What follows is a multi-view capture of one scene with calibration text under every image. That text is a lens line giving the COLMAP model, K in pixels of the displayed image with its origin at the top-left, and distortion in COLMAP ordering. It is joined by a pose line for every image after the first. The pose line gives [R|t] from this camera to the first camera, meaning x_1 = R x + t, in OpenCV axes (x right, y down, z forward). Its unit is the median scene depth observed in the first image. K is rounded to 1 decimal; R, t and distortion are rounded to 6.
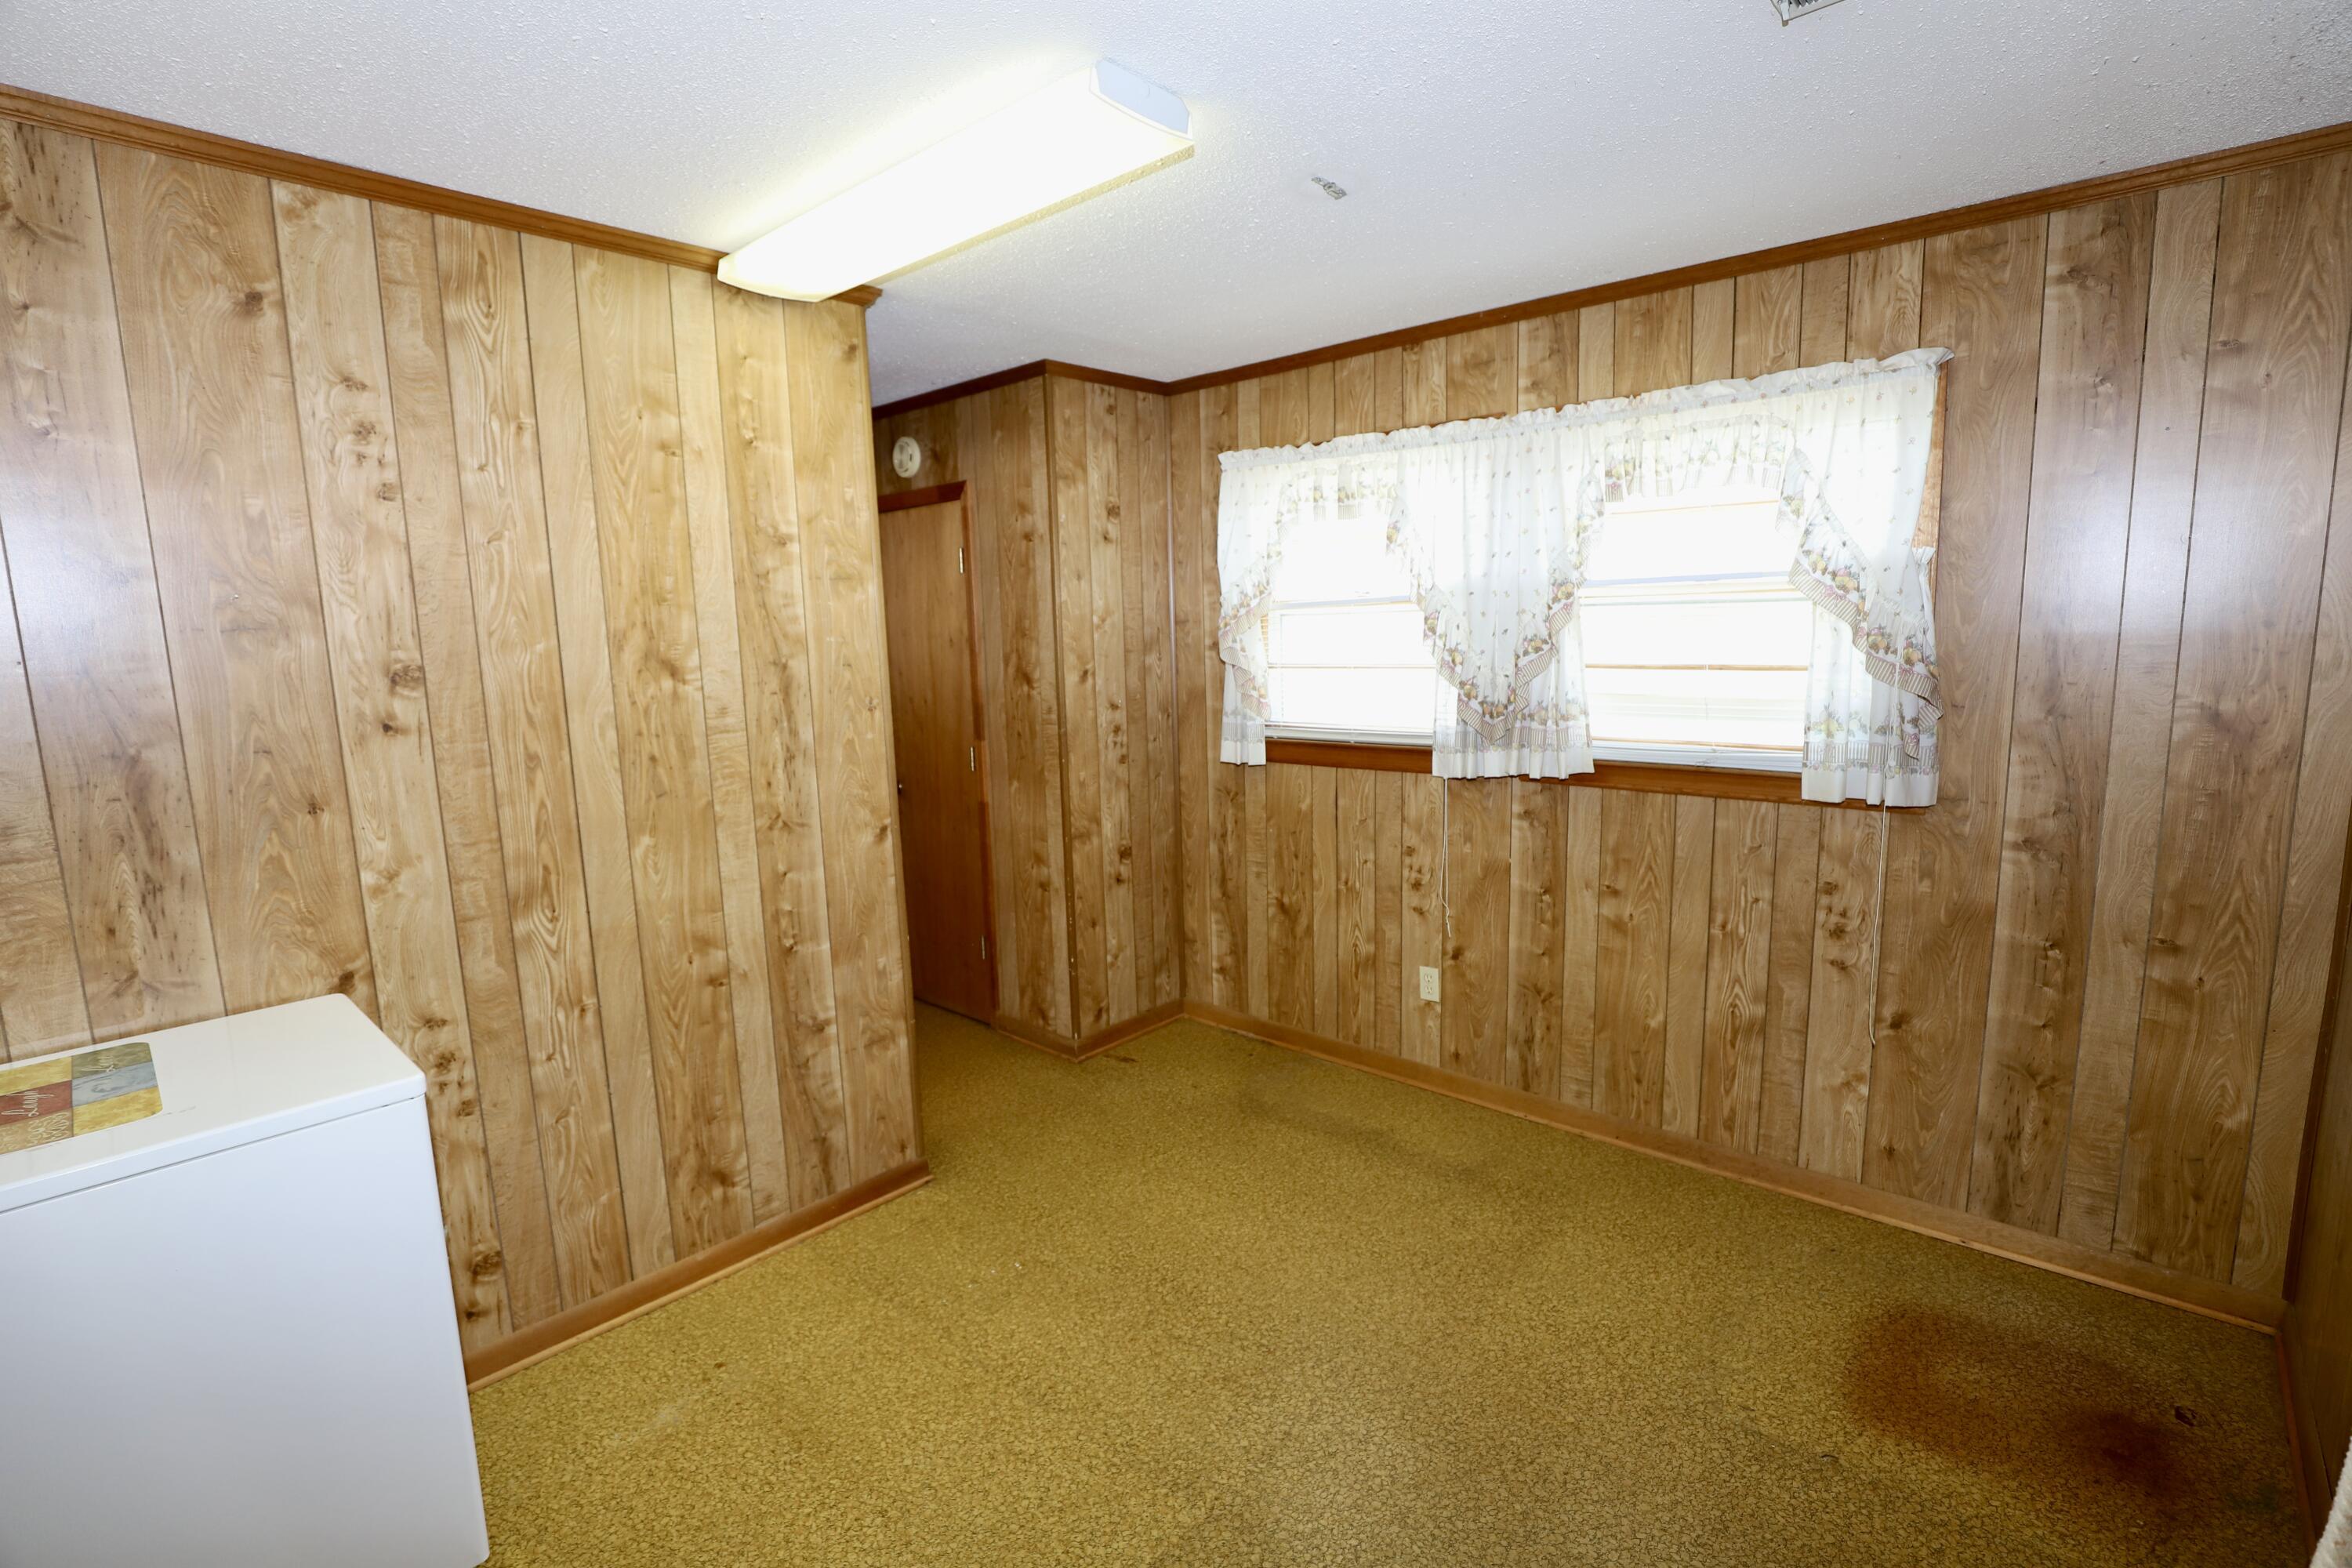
lens RADIAL K [[1082.9, 0, 1166.7], [0, 1082.9, 785.8], [0, 0, 1]] dist [-0.032825, 0.006327]
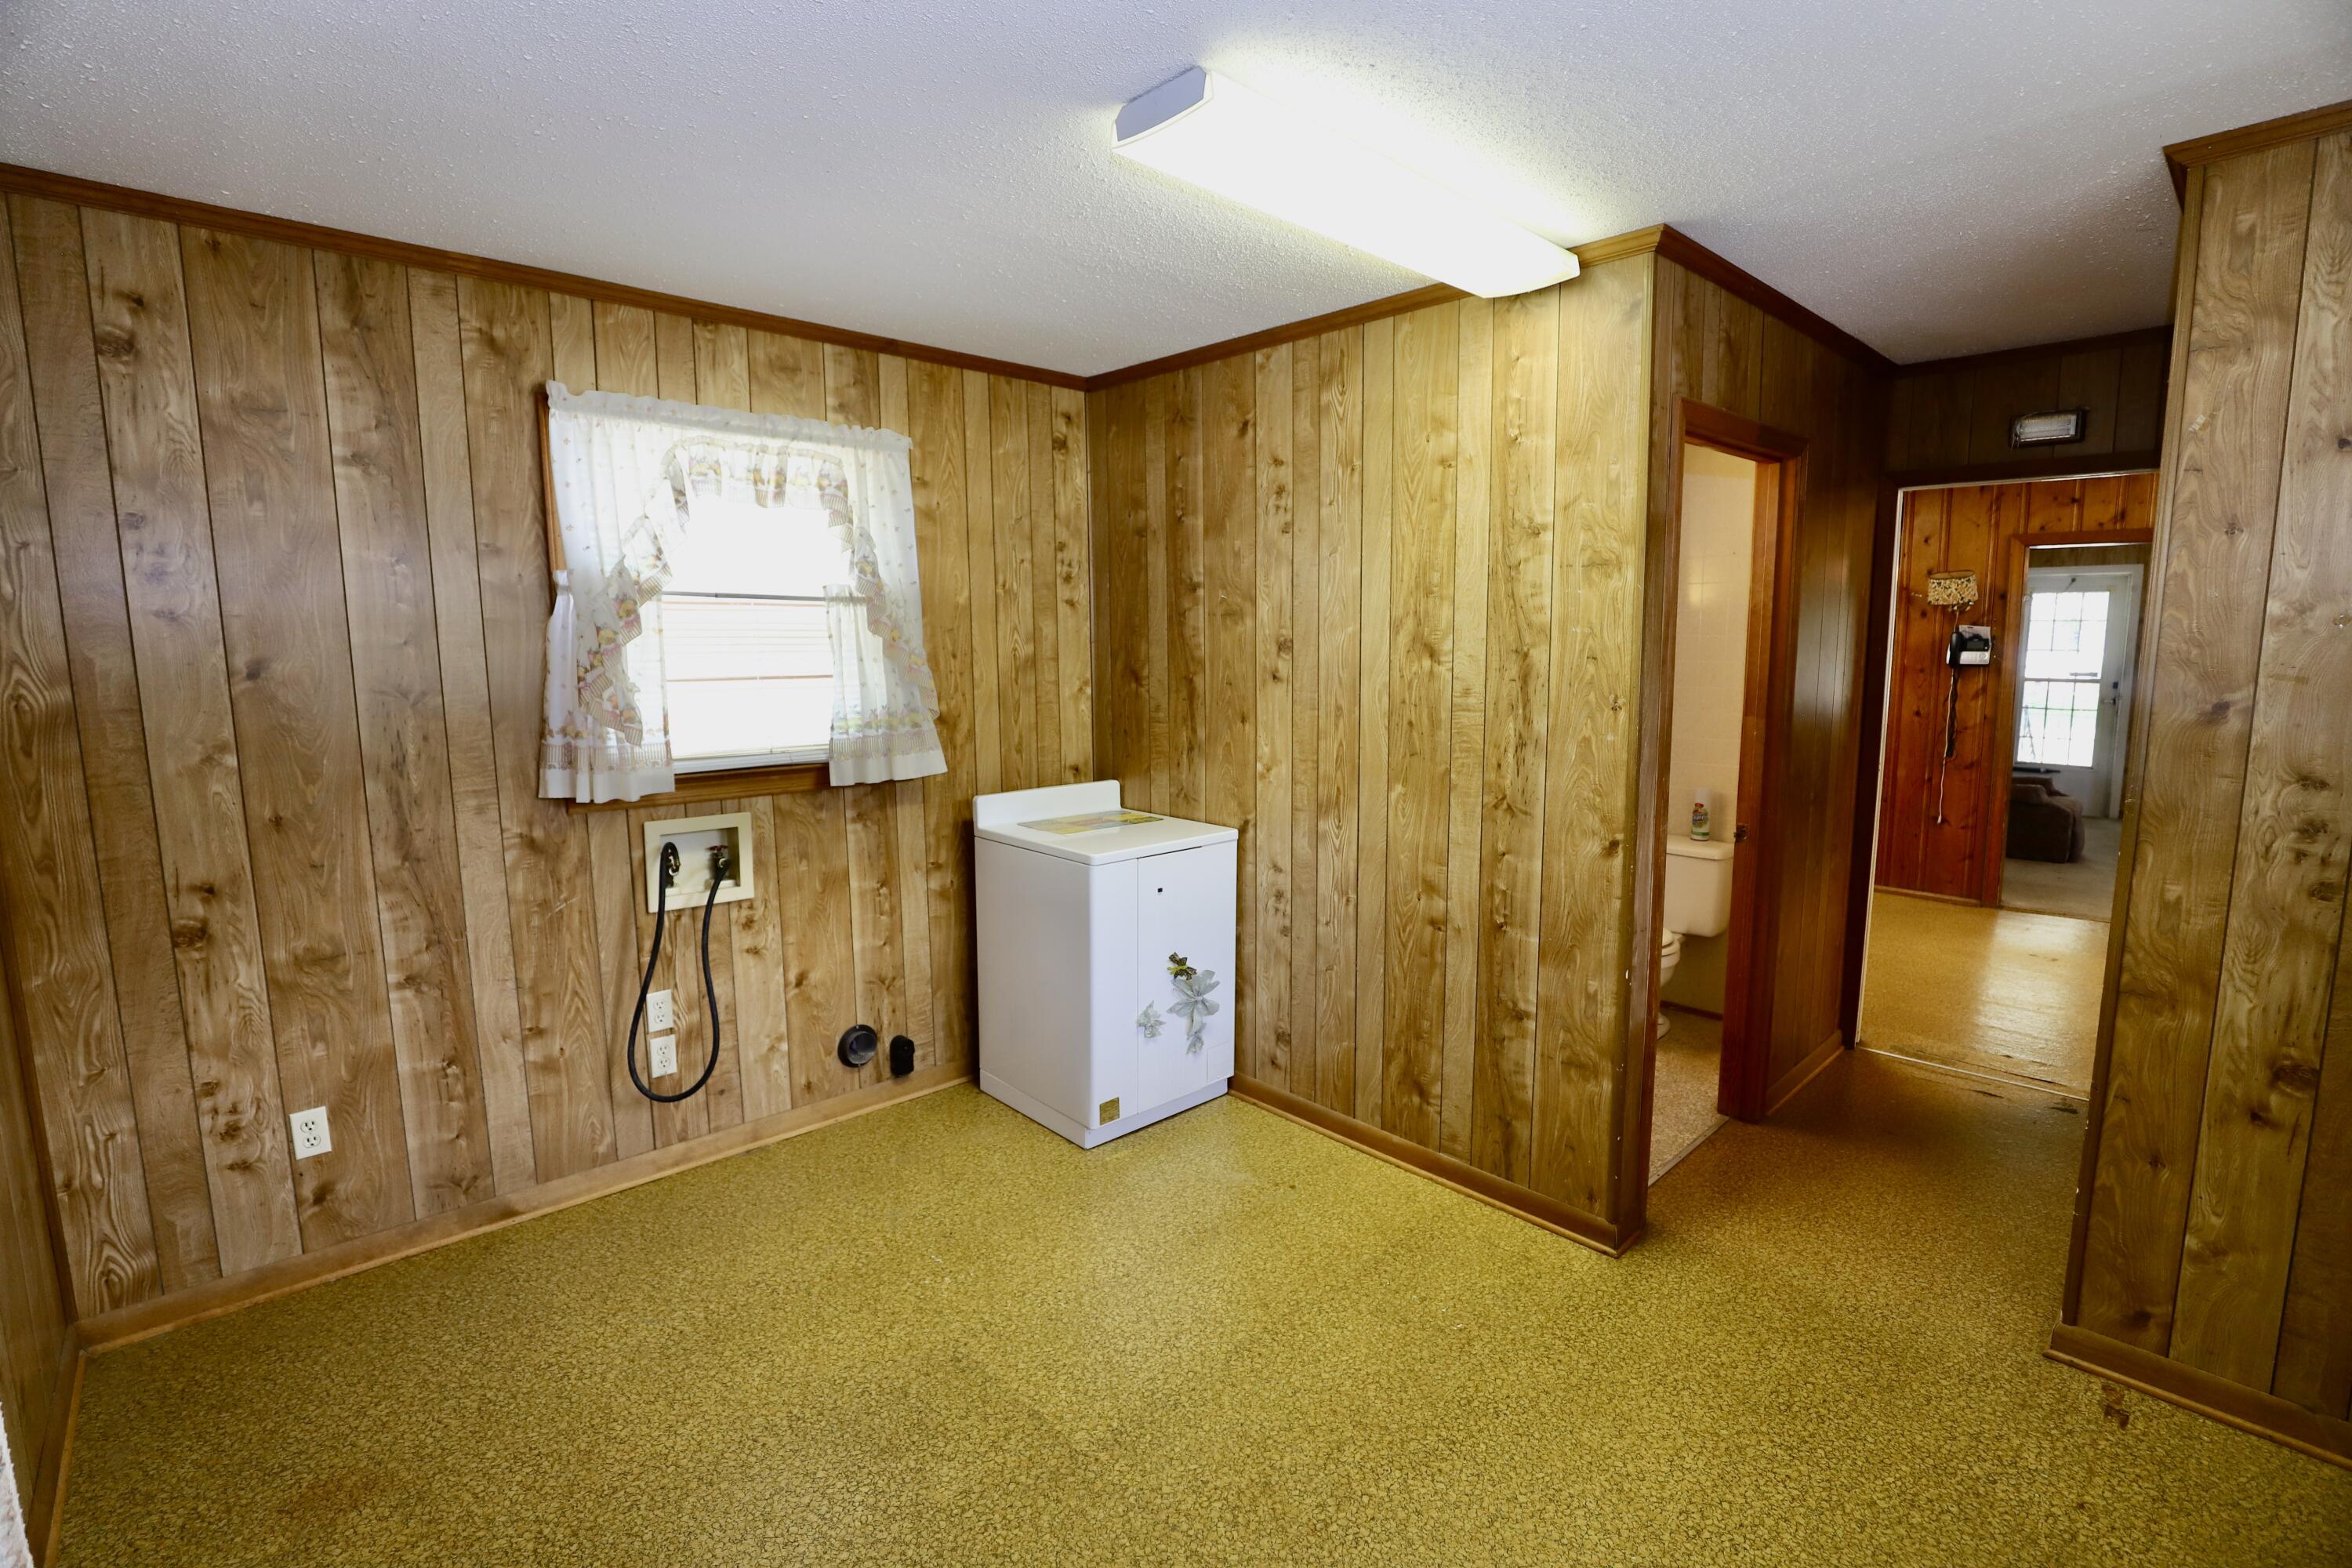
lens RADIAL K [[1082.9, 0, 1169.5], [0, 1082.9, 780.4], [0, 0, 1]] dist [-0.032825, 0.006327]
pose [[-0.086241, 0.164943, -0.982525, 0.716049], [-0.134883, 0.975186, 0.175551, -0.132726], [0.987101, 0.147665, -0.061853, 0.771302]]
